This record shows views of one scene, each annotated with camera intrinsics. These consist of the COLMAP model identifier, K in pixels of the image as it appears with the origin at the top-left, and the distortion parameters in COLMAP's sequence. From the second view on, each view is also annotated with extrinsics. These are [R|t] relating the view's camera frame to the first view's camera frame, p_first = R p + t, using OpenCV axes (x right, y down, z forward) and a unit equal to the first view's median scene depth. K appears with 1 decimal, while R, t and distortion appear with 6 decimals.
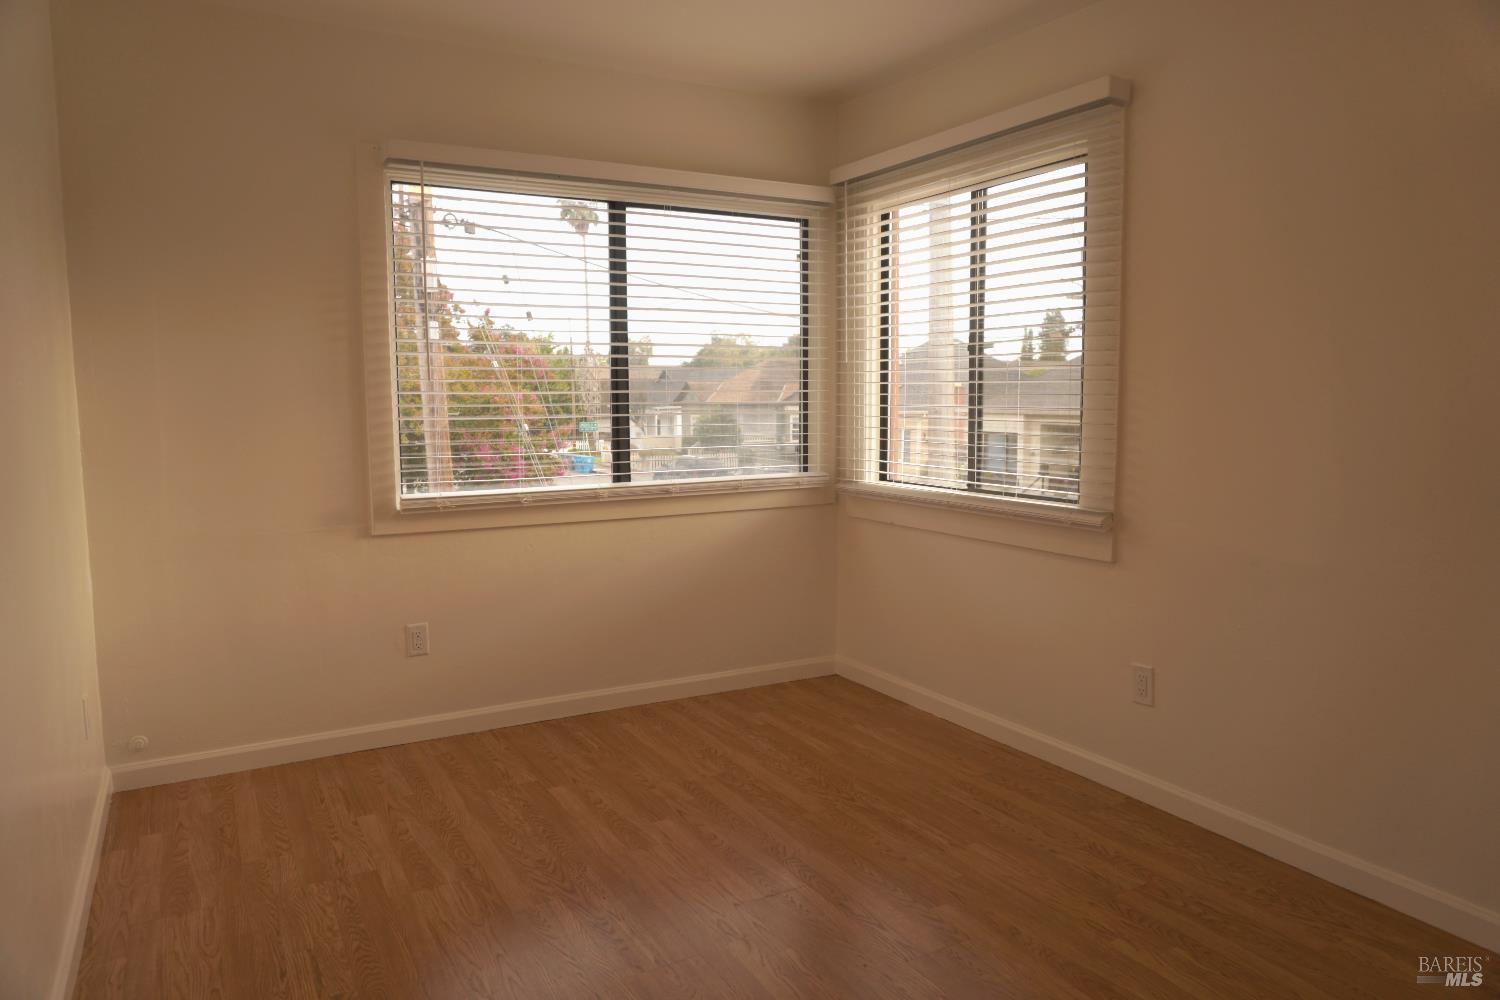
lens RADIAL K [[1019.3, 0, 750.0], [0, 1019.3, 500.0], [0, 0, 1]] dist [-0.041215, 0.043364]
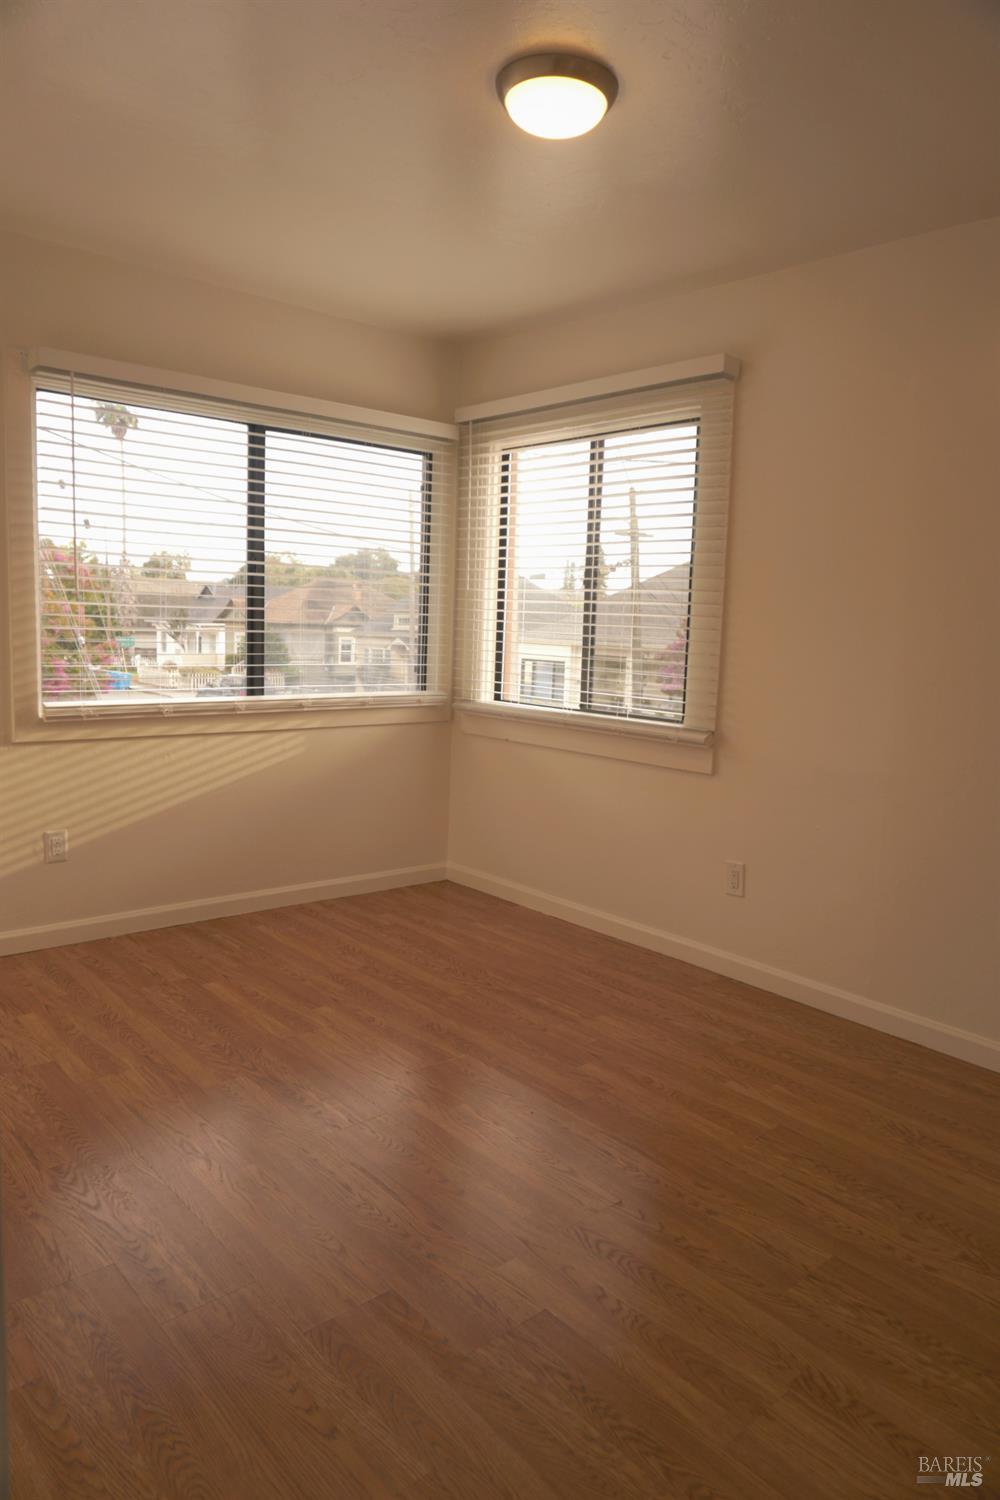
lens RADIAL K [[1019.3, 0, 500.0], [0, 1019.3, 750.0], [0, 0, 1]] dist [-0.041215, 0.043364]
pose [[0.978672, 0.013797, 0.204963, -0.100506], [-0.019091, 0.999533, 0.023876, 0.008905], [-0.204538, -0.027279, 0.978478, -0.075114]]
